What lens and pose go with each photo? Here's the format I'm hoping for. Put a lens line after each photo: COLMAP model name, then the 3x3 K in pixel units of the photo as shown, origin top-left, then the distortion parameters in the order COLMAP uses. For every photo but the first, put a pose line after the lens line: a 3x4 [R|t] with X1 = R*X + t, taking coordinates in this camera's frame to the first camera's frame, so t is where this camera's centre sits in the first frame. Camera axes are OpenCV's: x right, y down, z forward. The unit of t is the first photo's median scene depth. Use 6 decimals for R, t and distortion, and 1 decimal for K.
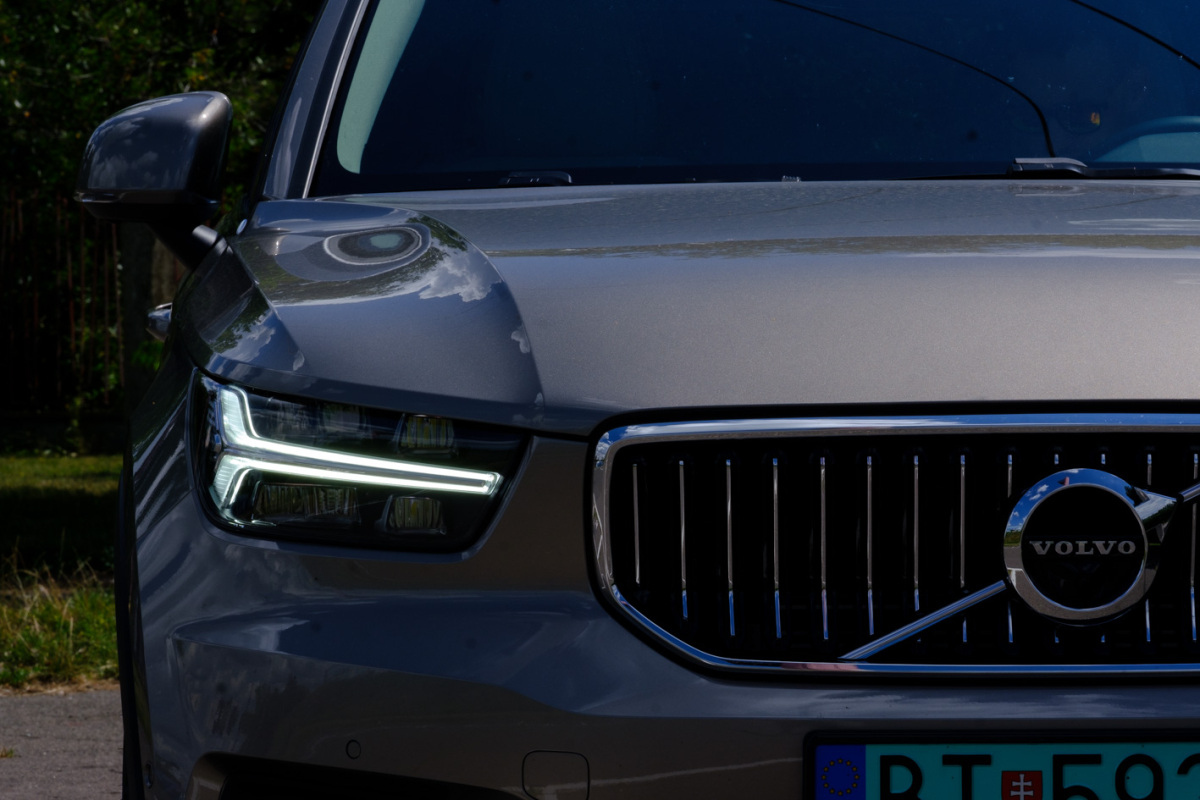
lens RADIAL K [[5969.9, 0, 600.1], [0, 5969.9, 400.2], [0, 0, 1]] dist [-0.355552, 0.000000]
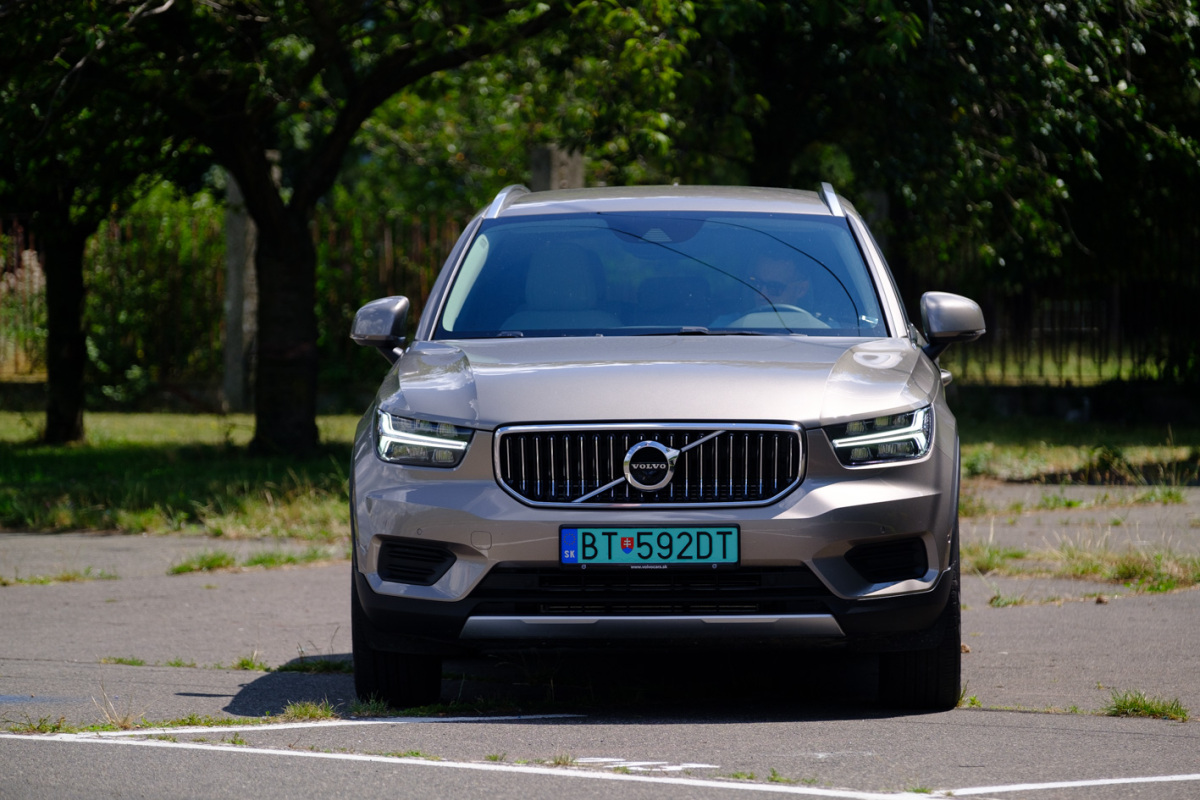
lens RADIAL K [[5969.9, 0, 597.9], [0, 5969.9, 399.0], [0, 0, 1]] dist [-0.355552, 0.000000]
pose [[0.996537, -0.001233, -0.083147, 0.313648], [0.001874, 0.999969, 0.007629, -0.034339], [0.083135, -0.007759, 0.996508, -2.116298]]
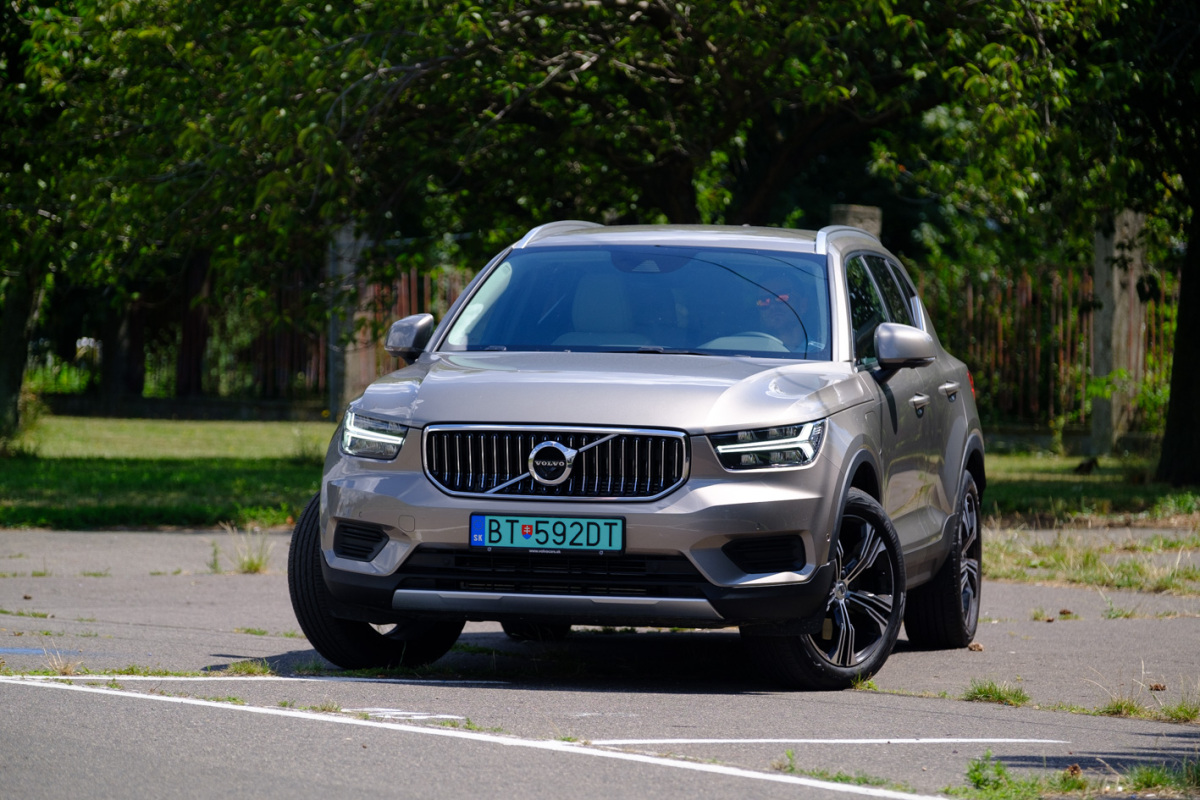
lens RADIAL K [[5521.5, 0, 557.8], [0, 5521.5, 389.3], [0, 0, 1]] dist [0.542318, 0.000000]
pose [[0.967136, 0.027154, -0.252804, 0.919756], [-0.028330, 0.999598, -0.001012, -0.016522], [0.252675, 0.008140, 0.967517, -2.202549]]
